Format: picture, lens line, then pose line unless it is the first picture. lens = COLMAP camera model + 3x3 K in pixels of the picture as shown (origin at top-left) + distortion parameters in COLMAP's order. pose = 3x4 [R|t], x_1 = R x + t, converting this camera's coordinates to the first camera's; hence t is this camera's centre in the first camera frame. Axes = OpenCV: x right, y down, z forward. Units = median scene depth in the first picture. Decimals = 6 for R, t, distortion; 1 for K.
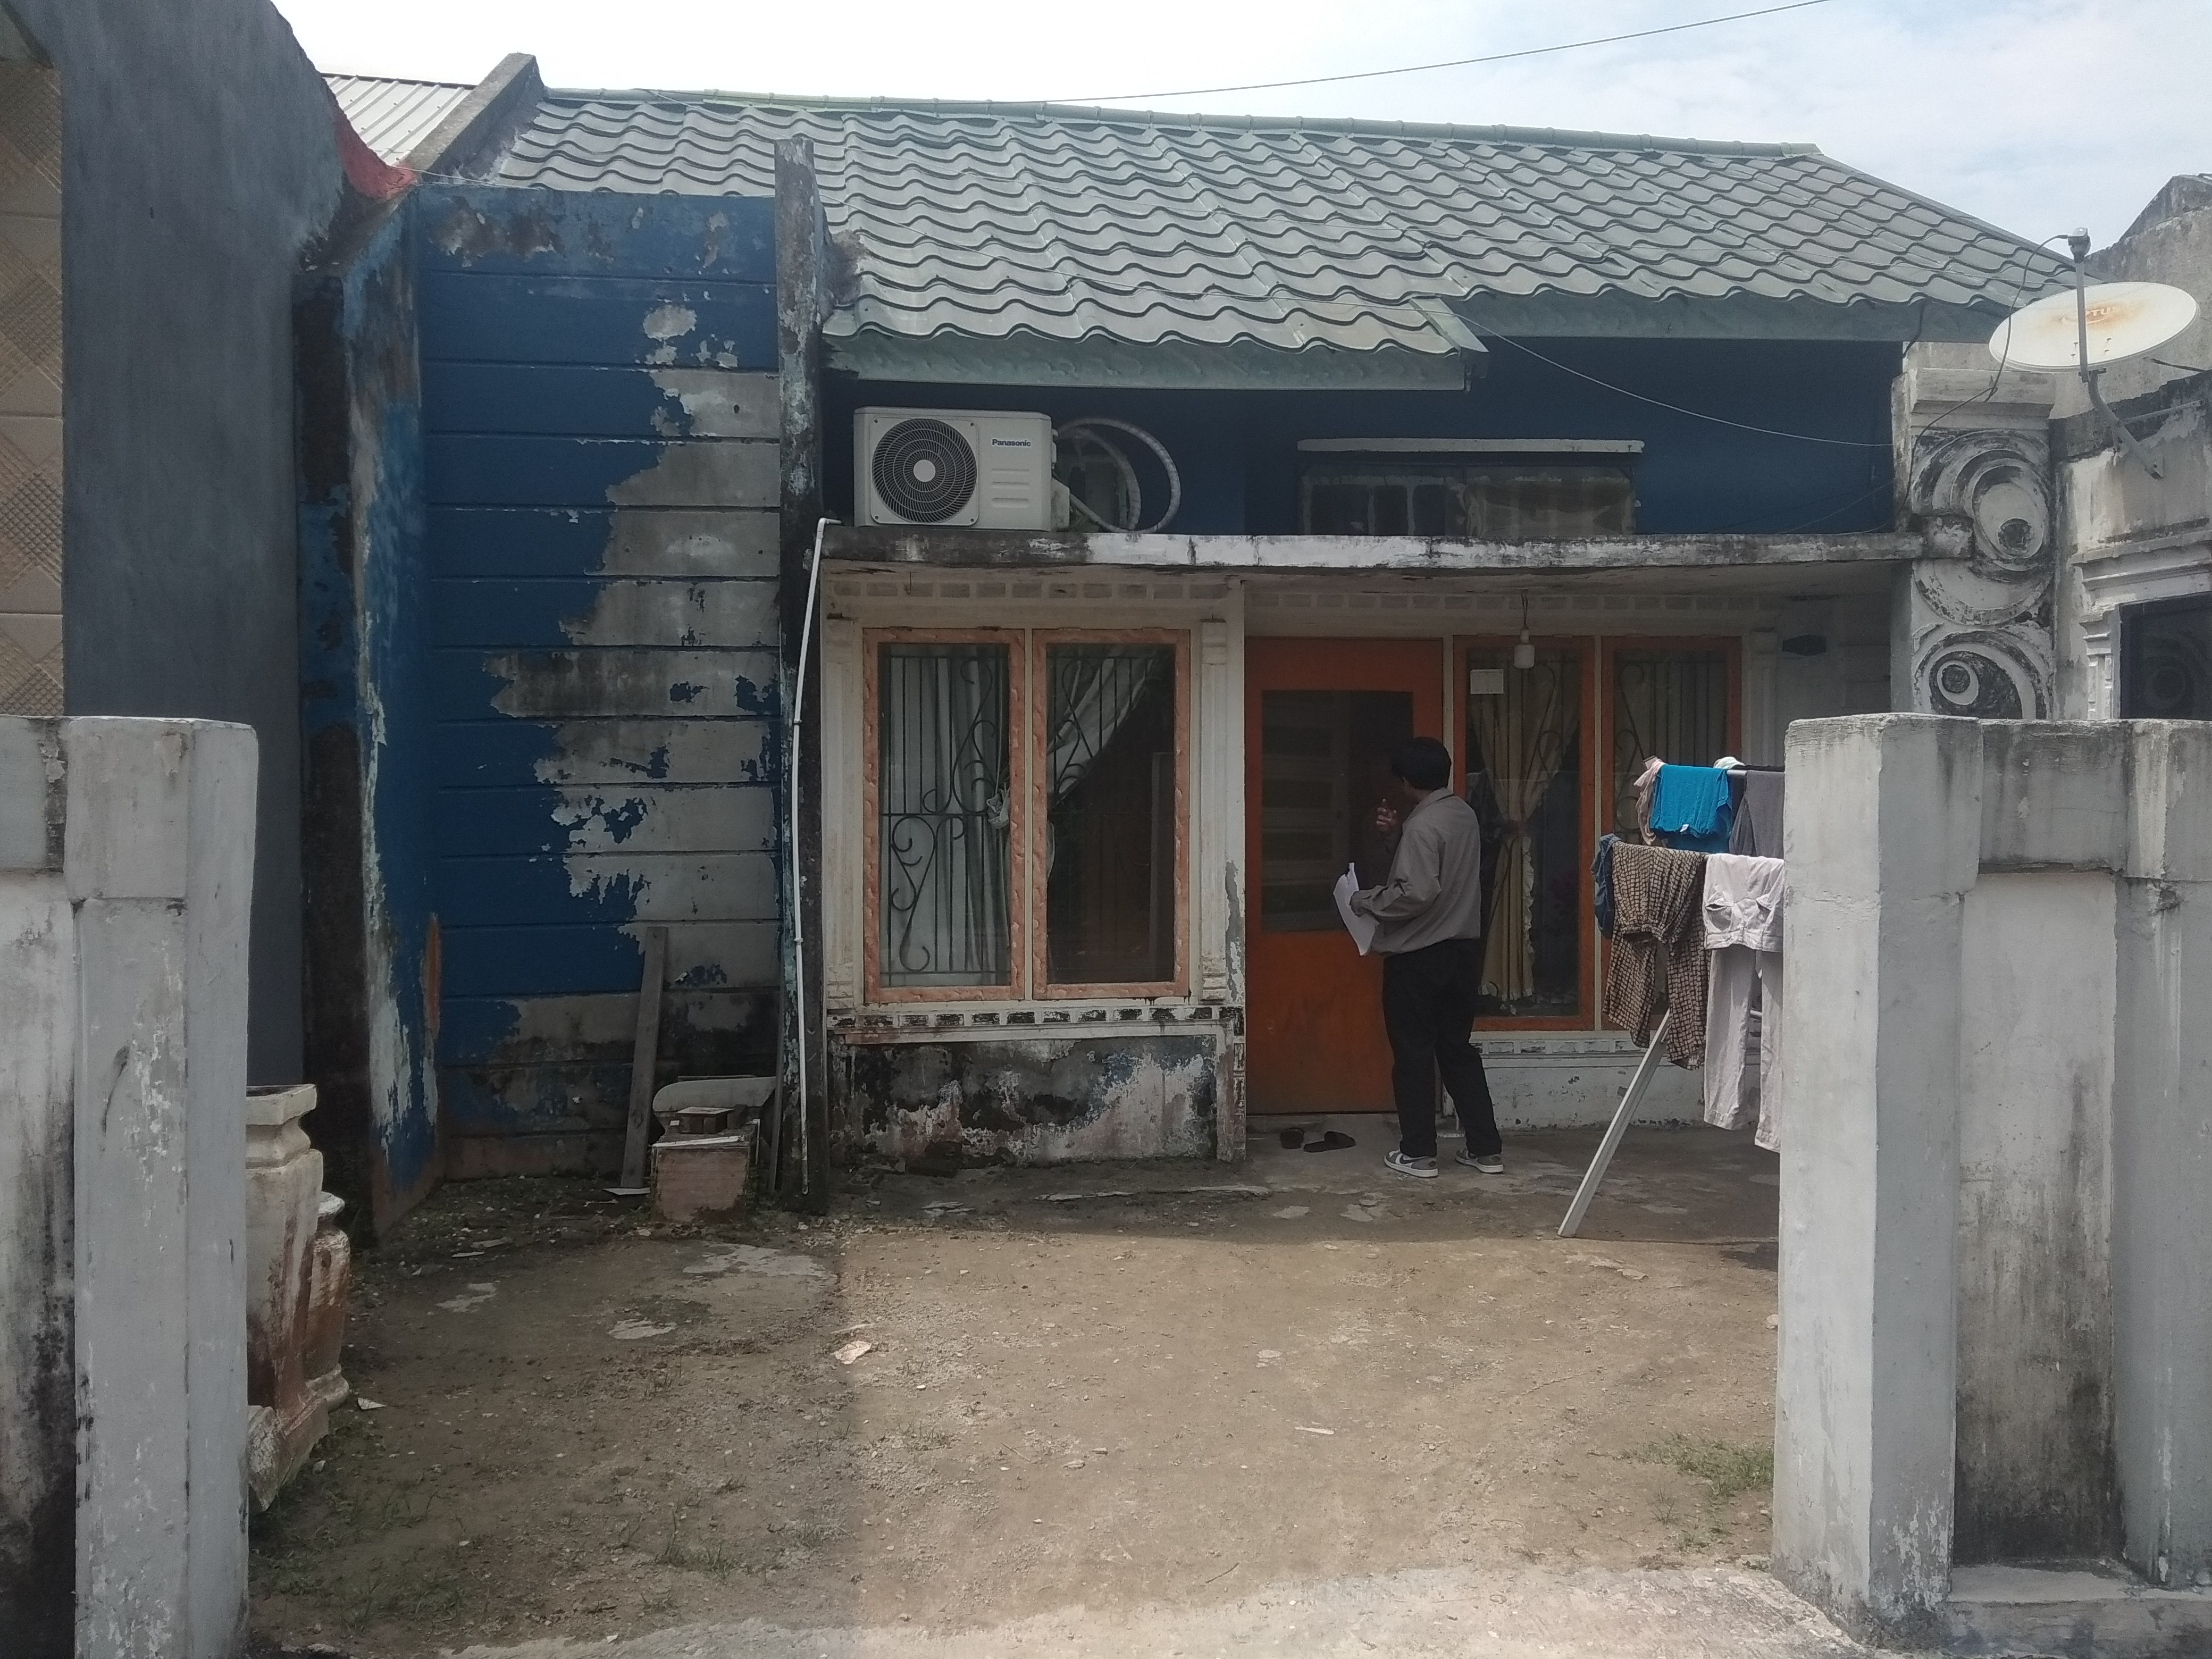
lens RADIAL K [[1725.7, 0, 1093.7], [0, 1725.7, 814.1], [0, 0, 1]] dist [0.052970, -0.101670]
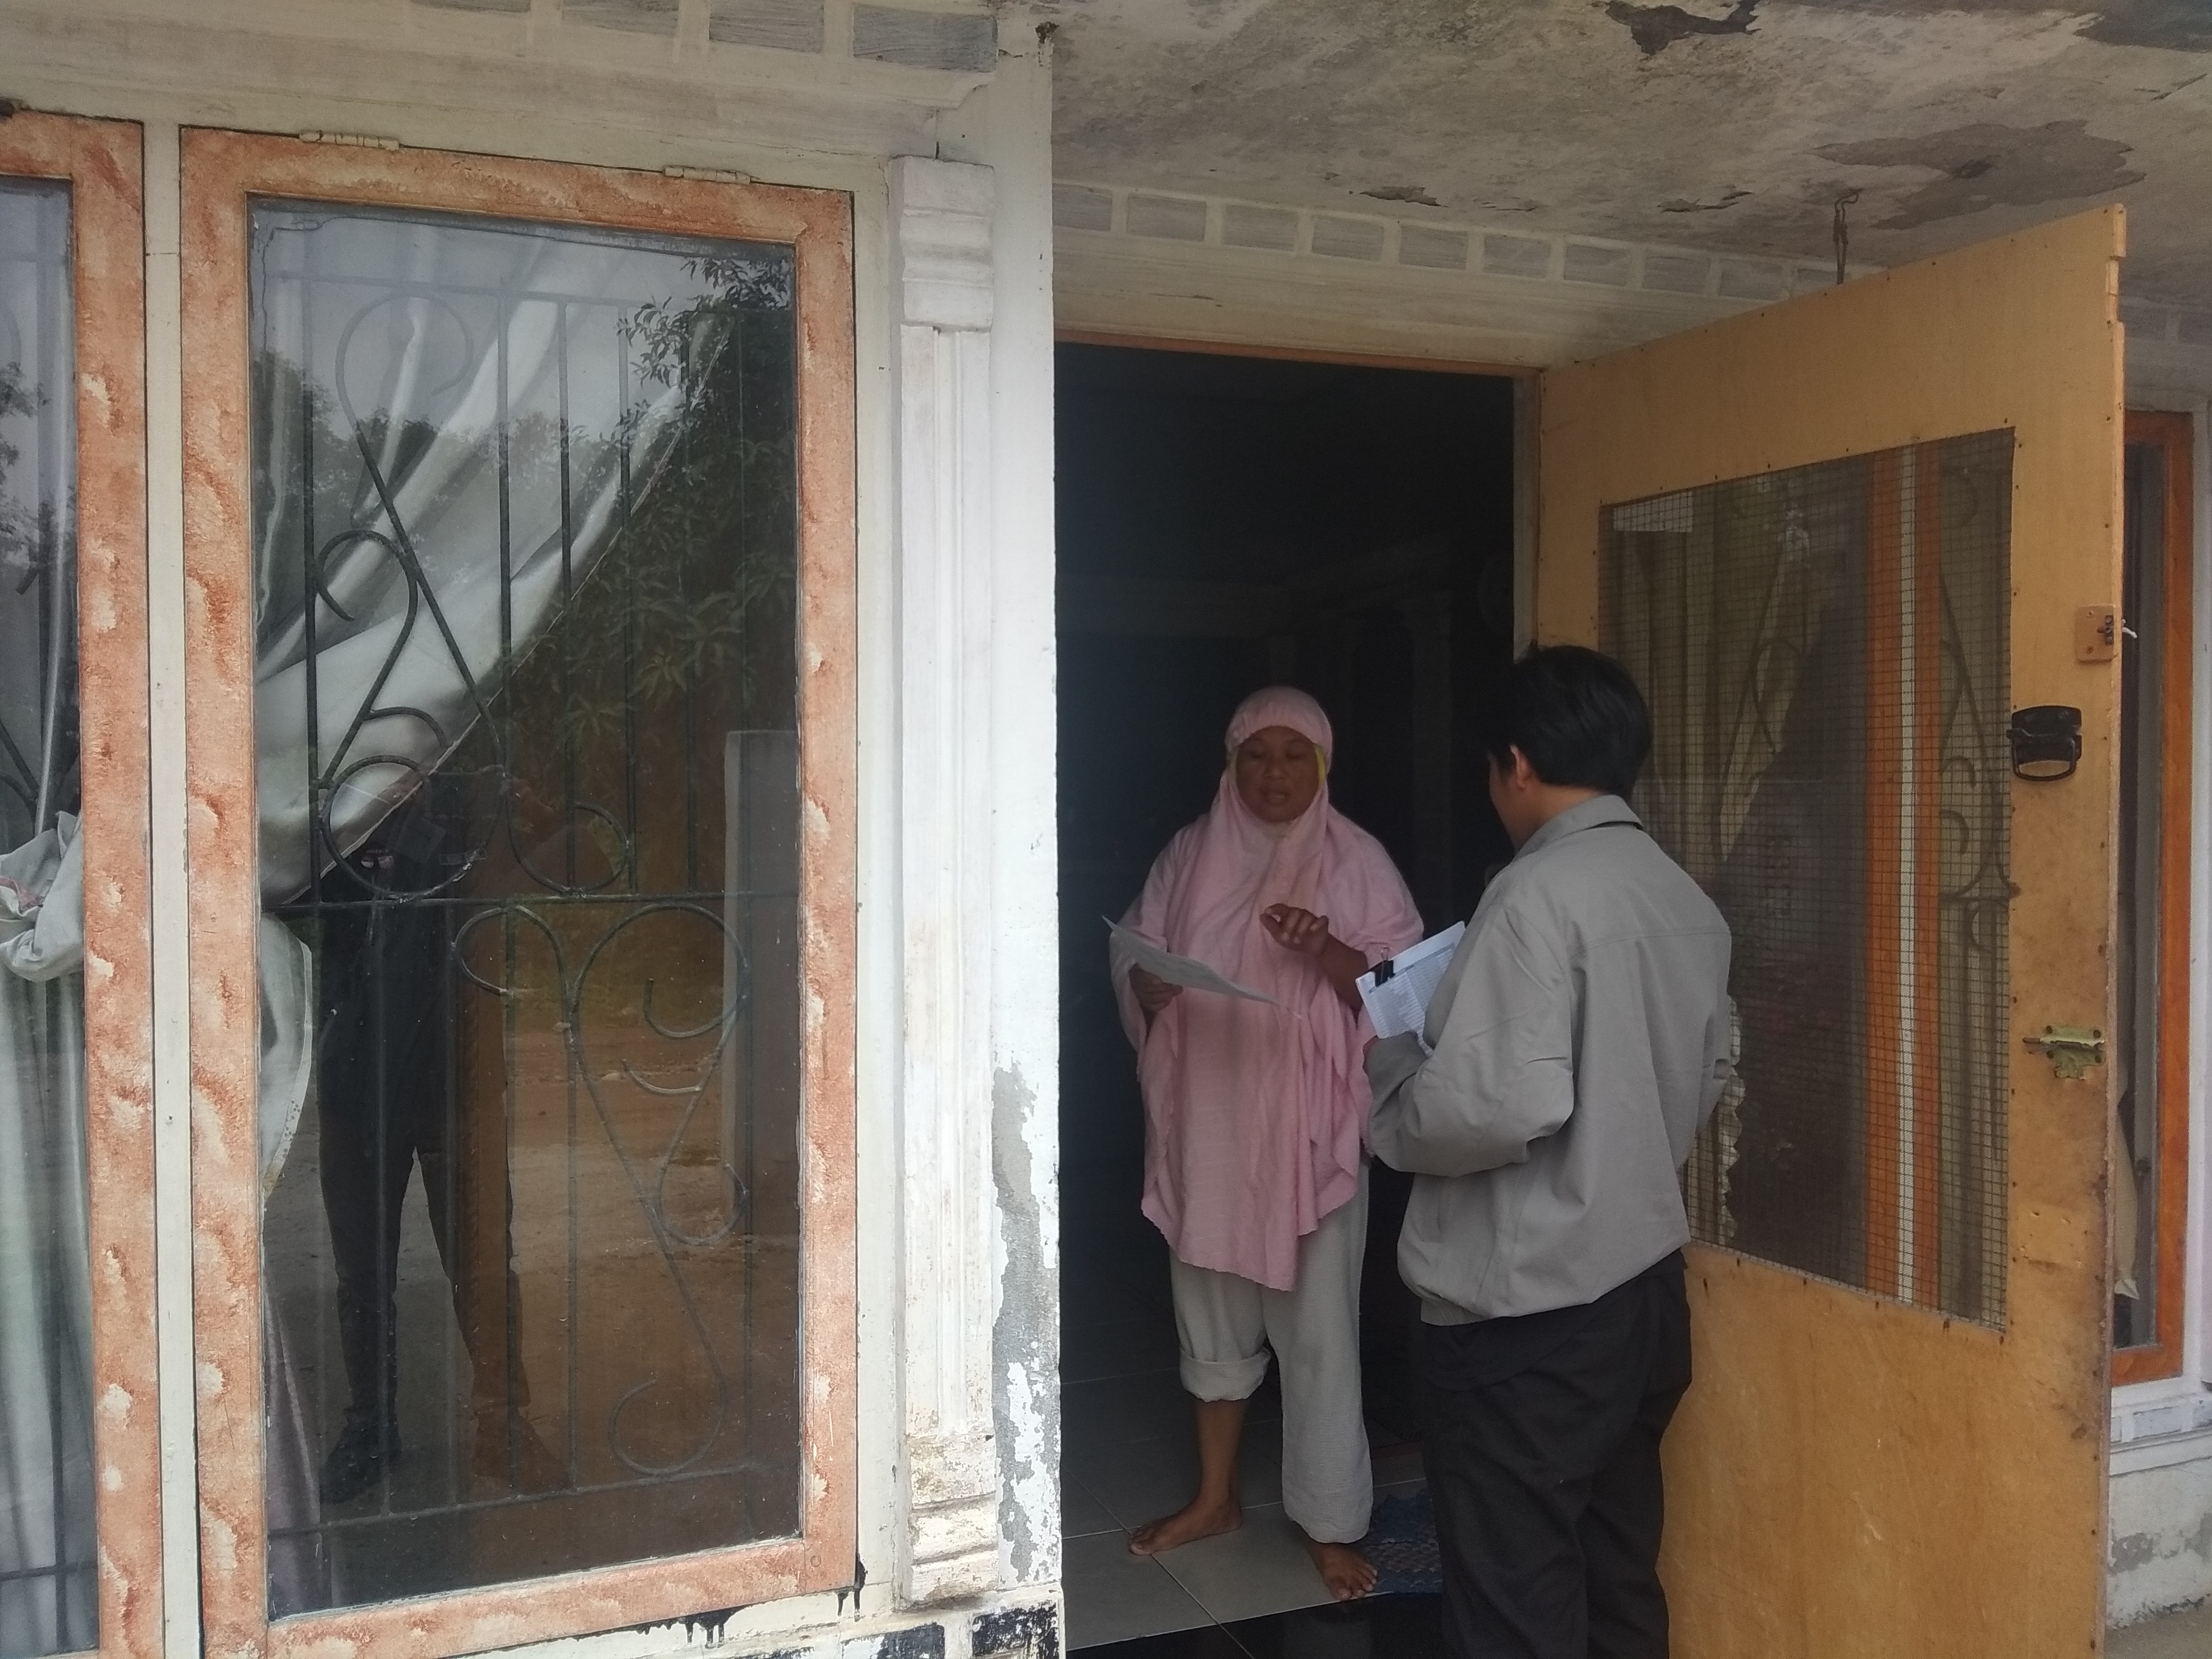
lens RADIAL K [[1725.7, 0, 1093.7], [0, 1725.7, 814.1], [0, 0, 1]] dist [0.052970, -0.101670]
pose [[0.969631, -0.007763, 0.244448, 0.026096], [0.005320, 0.999929, 0.010655, -0.015828], [-0.244513, -0.009031, 0.969604, 0.734528]]
